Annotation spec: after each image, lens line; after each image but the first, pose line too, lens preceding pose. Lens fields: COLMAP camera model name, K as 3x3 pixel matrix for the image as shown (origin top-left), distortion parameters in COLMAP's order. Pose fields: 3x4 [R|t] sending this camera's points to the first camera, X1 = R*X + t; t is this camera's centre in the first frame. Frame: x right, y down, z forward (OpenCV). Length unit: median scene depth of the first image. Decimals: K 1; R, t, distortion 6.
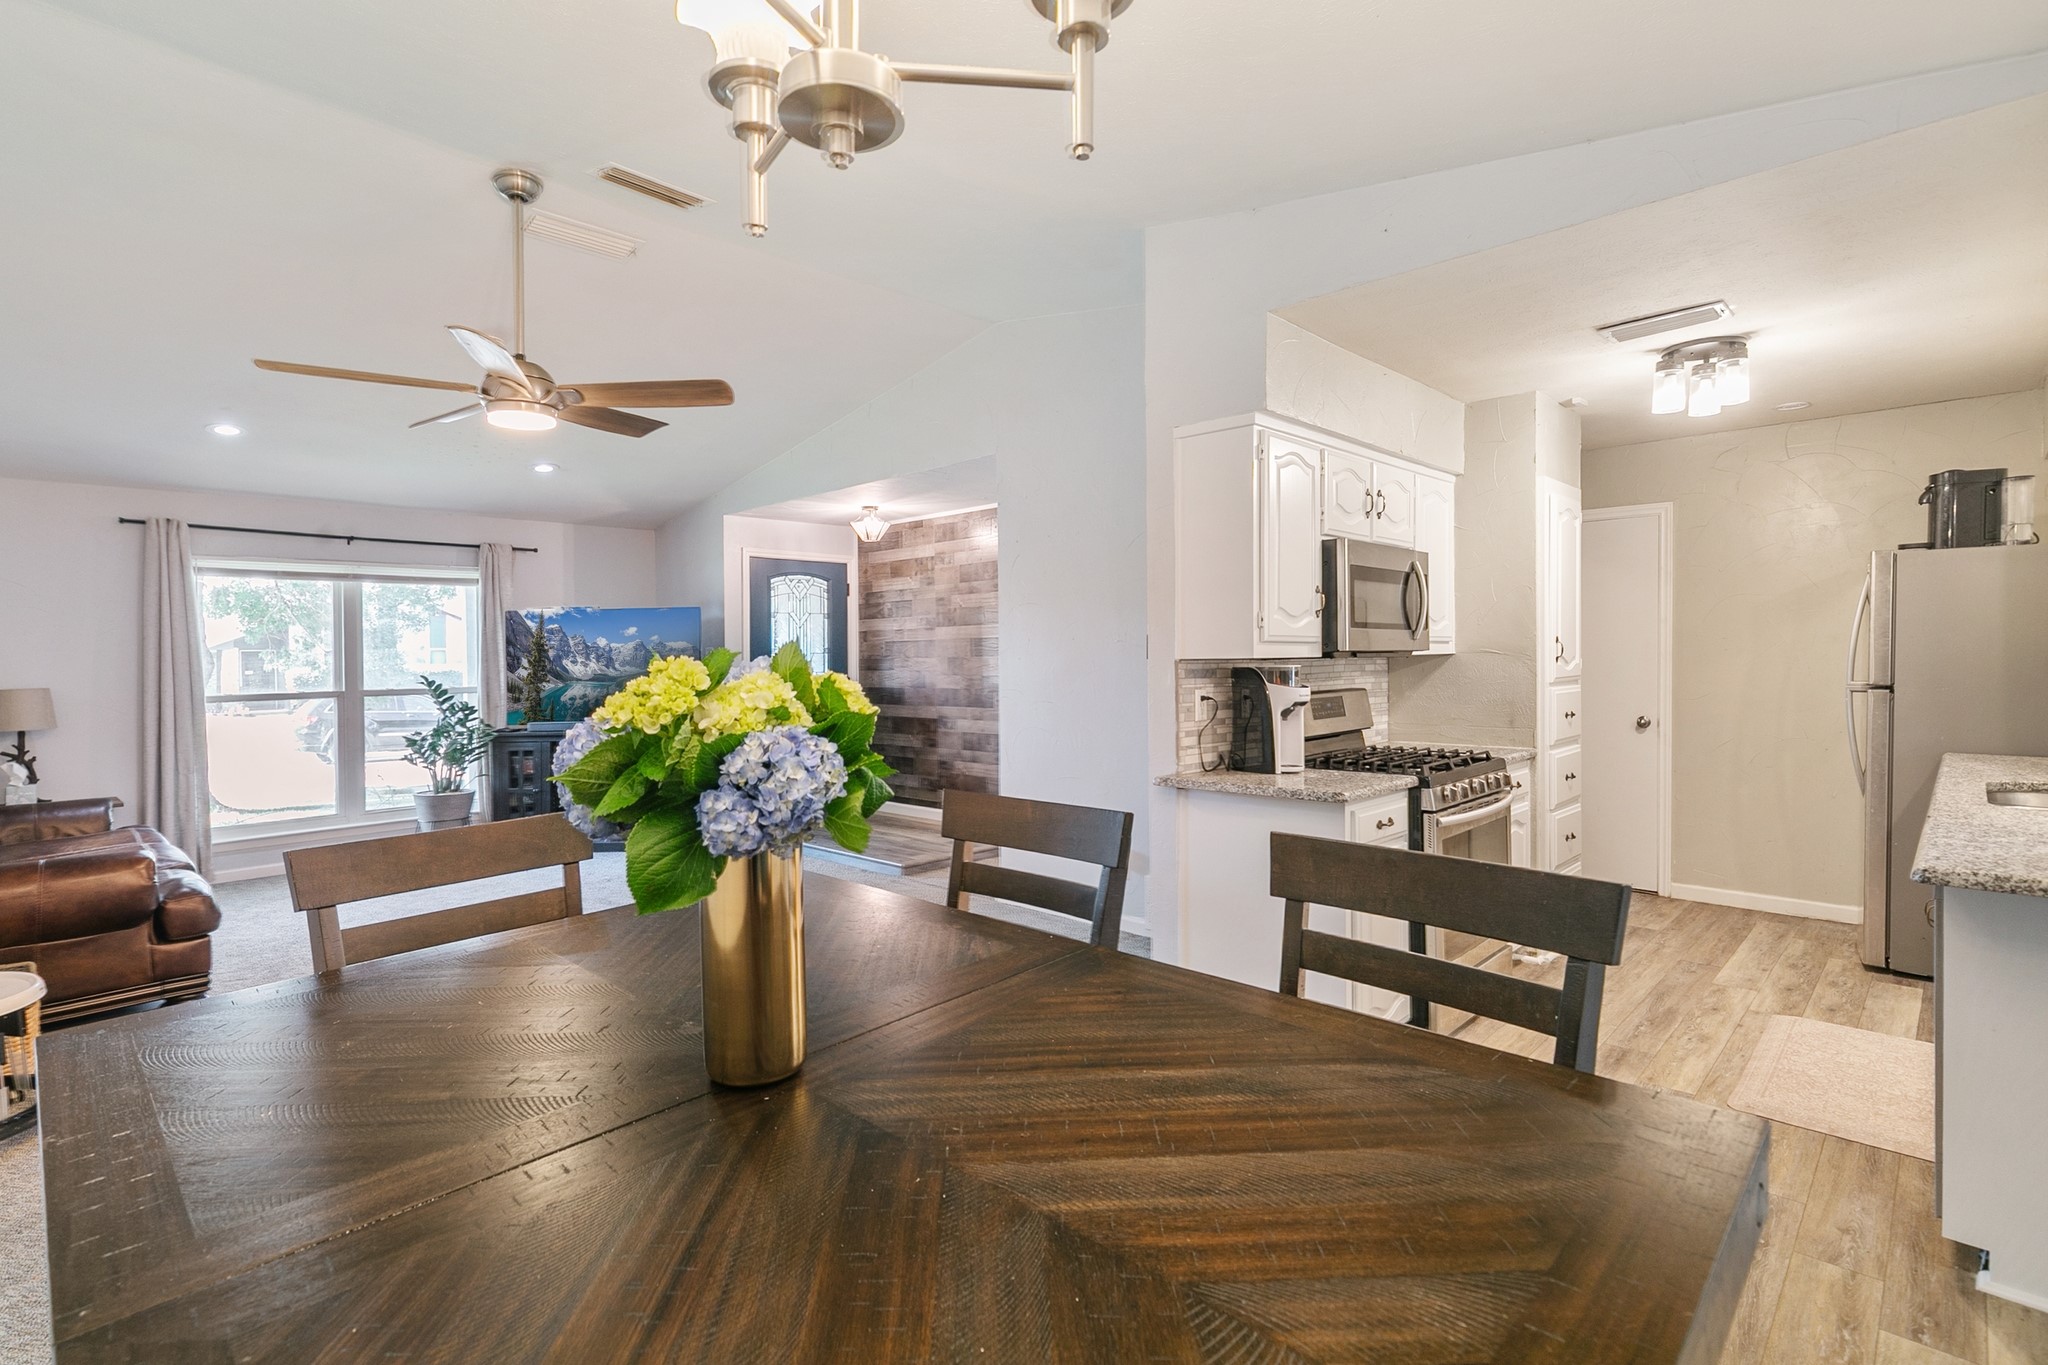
lens RADIAL K [[947.2, 0, 1015.7], [0, 947.2, 673.1], [0, 0, 1]] dist [-0.000888, 0.000453]
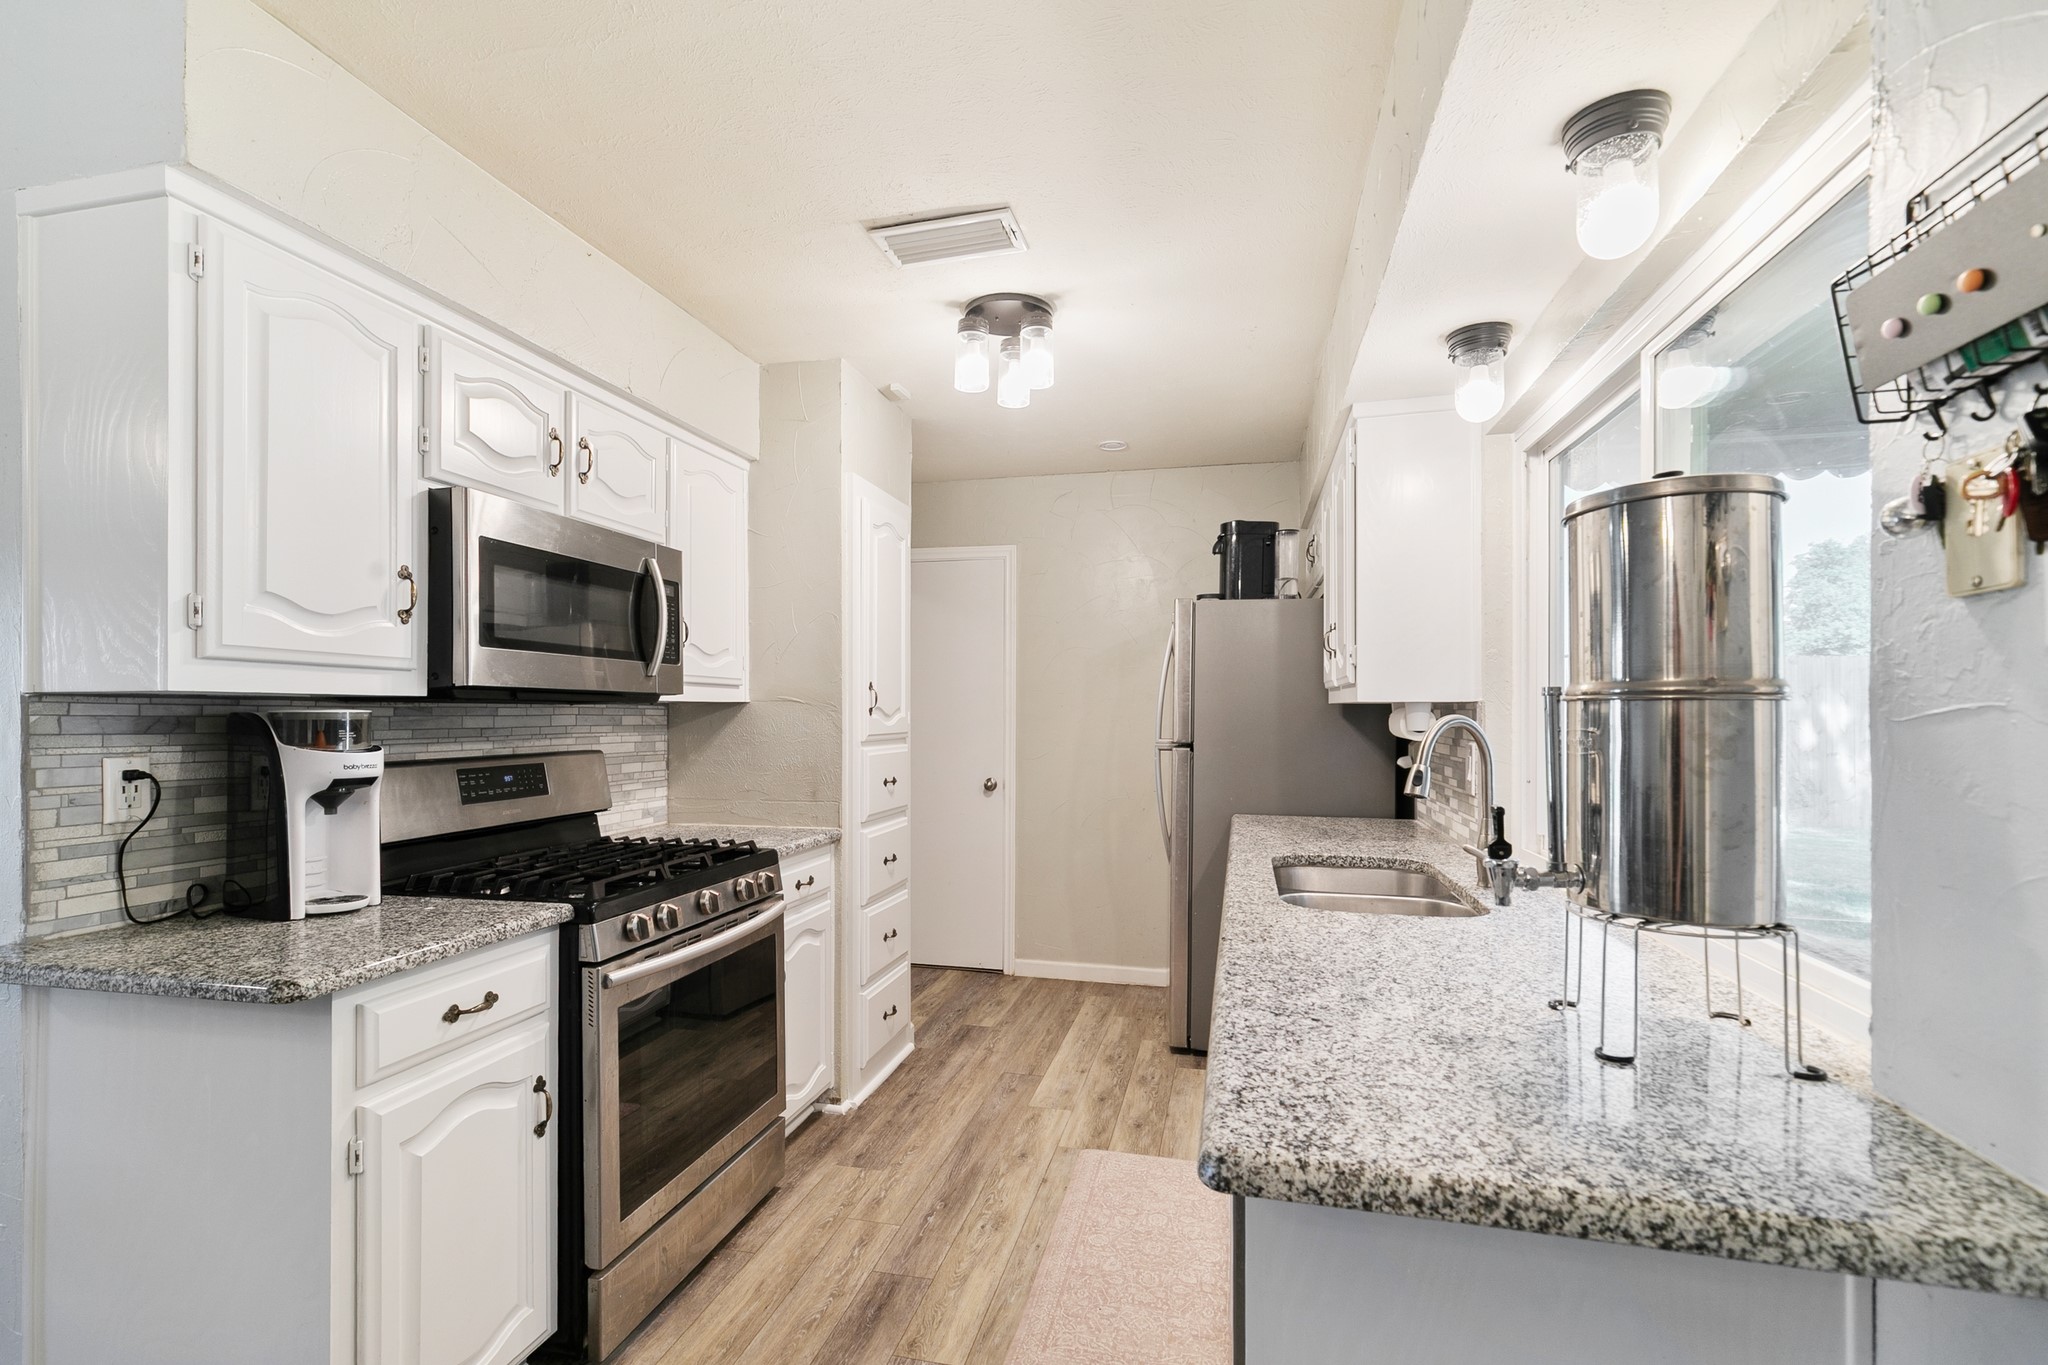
lens RADIAL K [[937.6, 0, 1026.6], [0, 937.6, 715.3], [0, 0, 1]] dist [0.002154, 0.000358]
pose [[0.844934, 0.011875, 0.534738, 0.311307], [-0.001779, 0.999810, -0.019393, 0.003916], [-0.534867, 0.015435, 0.844795, 0.324922]]
